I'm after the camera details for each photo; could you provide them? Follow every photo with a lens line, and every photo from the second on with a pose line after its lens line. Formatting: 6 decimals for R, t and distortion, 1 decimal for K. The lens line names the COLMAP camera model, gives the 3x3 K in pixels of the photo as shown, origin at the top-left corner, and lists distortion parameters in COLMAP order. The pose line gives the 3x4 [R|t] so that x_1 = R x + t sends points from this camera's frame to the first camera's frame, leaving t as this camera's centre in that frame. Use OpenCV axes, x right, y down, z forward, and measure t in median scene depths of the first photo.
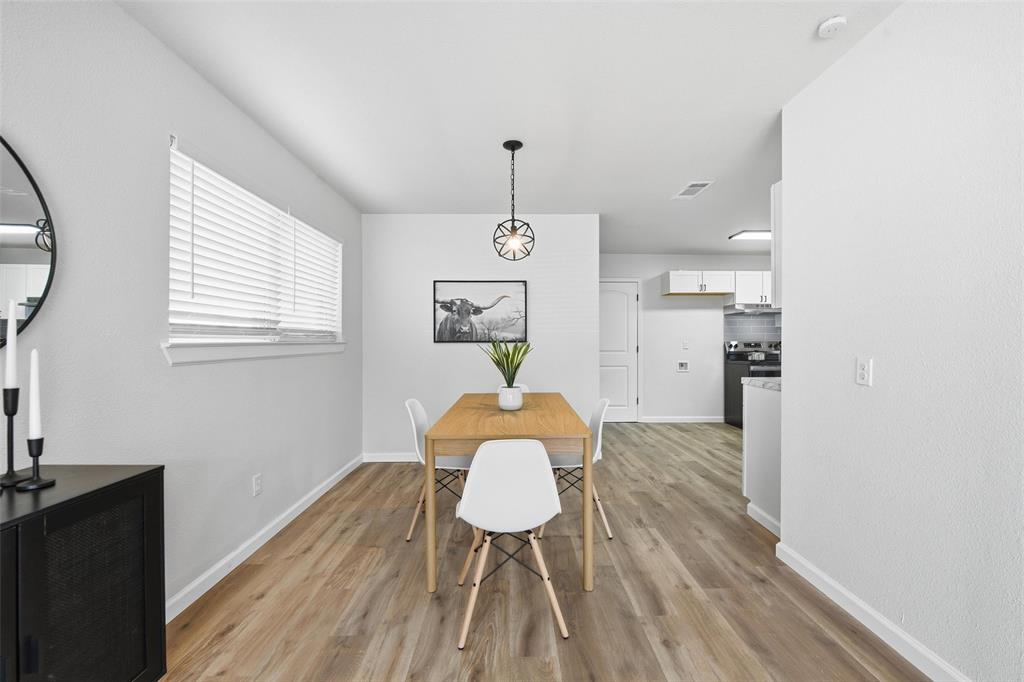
lens RADIAL K [[417.7, 0, 516.4], [0, 417.7, 339.6], [0, 0, 1]] dist [-0.007325, -0.000203]
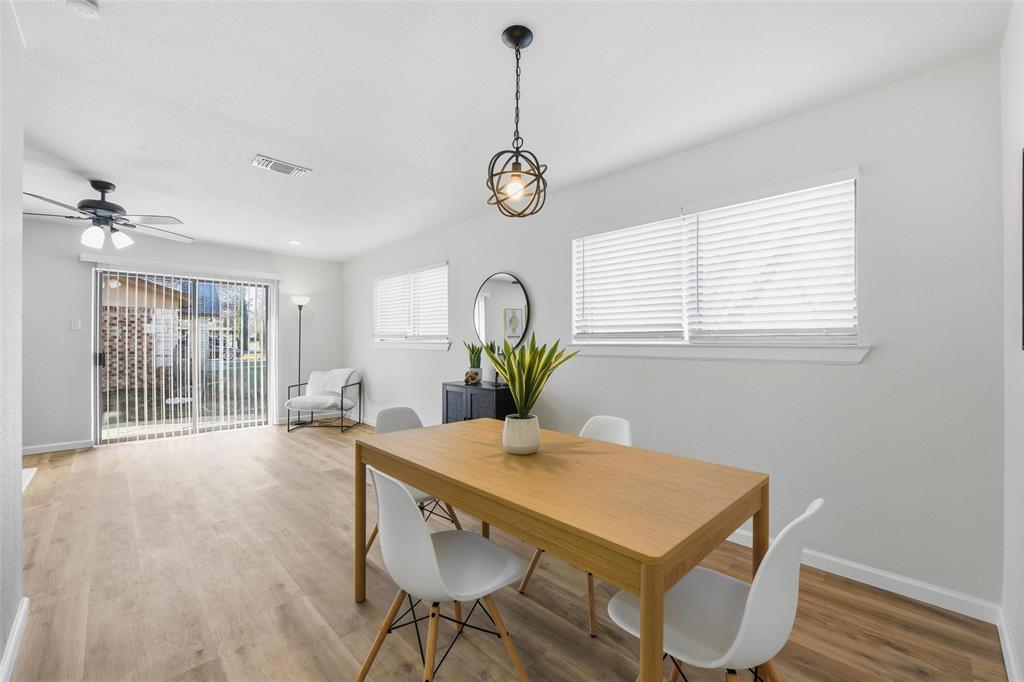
lens RADIAL K [[417.7, 0, 516.4], [0, 417.7, 339.6], [0, 0, 1]] dist [-0.007325, -0.000203]
pose [[-0.727610, -0.002146, -0.685988, 0.309182], [0.003092, 0.999975, -0.006408, 0.001608], [0.685984, -0.006784, -0.727585, 1.054285]]
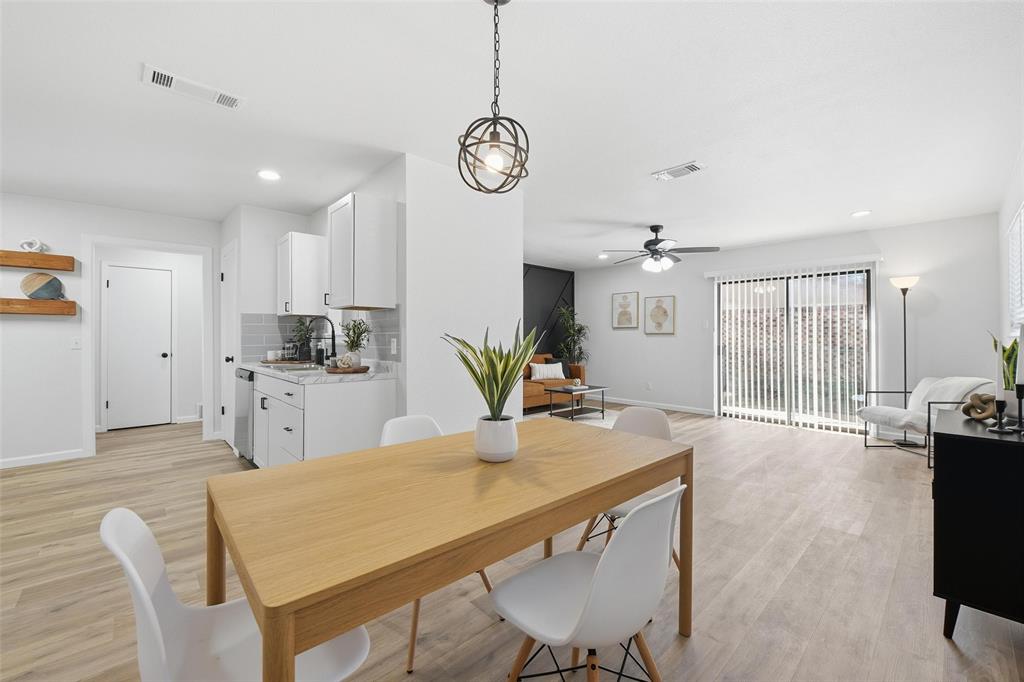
lens RADIAL K [[414.4, 0, 513.4], [0, 414.4, 335.0], [0, 0, 1]] dist [-0.000512, -0.000011]
pose [[-0.665476, 0.007533, 0.746381, -0.318763], [-0.001360, 0.999935, -0.011305, 0.007976], [-0.746418, -0.008539, -0.665423, 0.977674]]
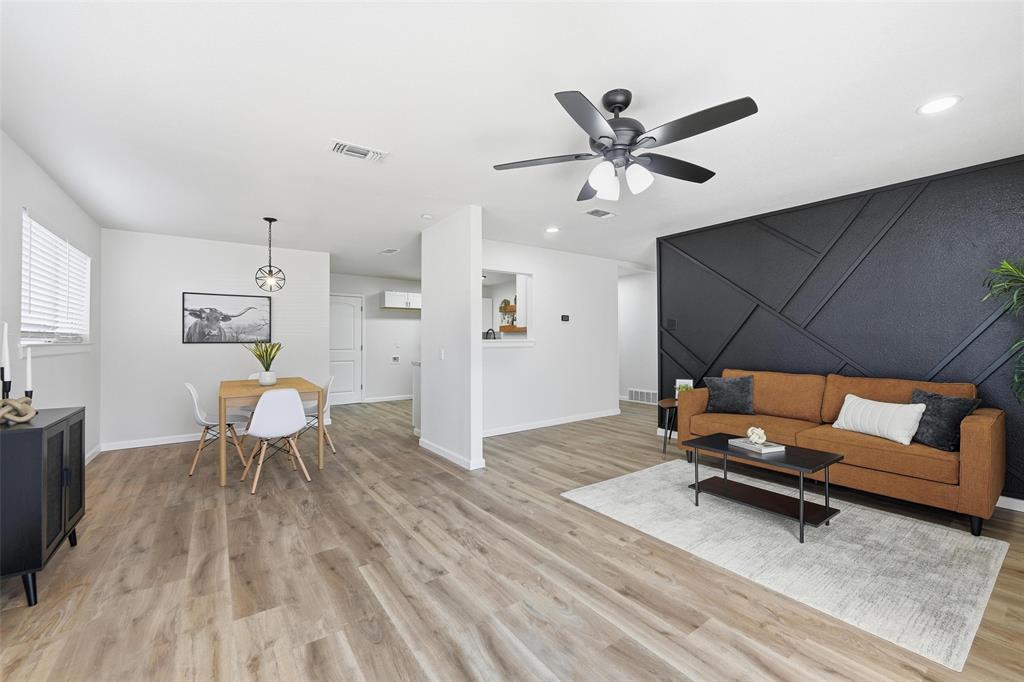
lens RADIAL K [[417.7, 0, 516.4], [0, 417.7, 339.6], [0, 0, 1]] dist [-0.007325, -0.000203]
pose [[0.821673, 0.001188, 0.569957, -0.102860], [-0.000698, 0.999999, -0.001079, -0.003929], [-0.569958, 0.000489, 0.821674, -0.613832]]
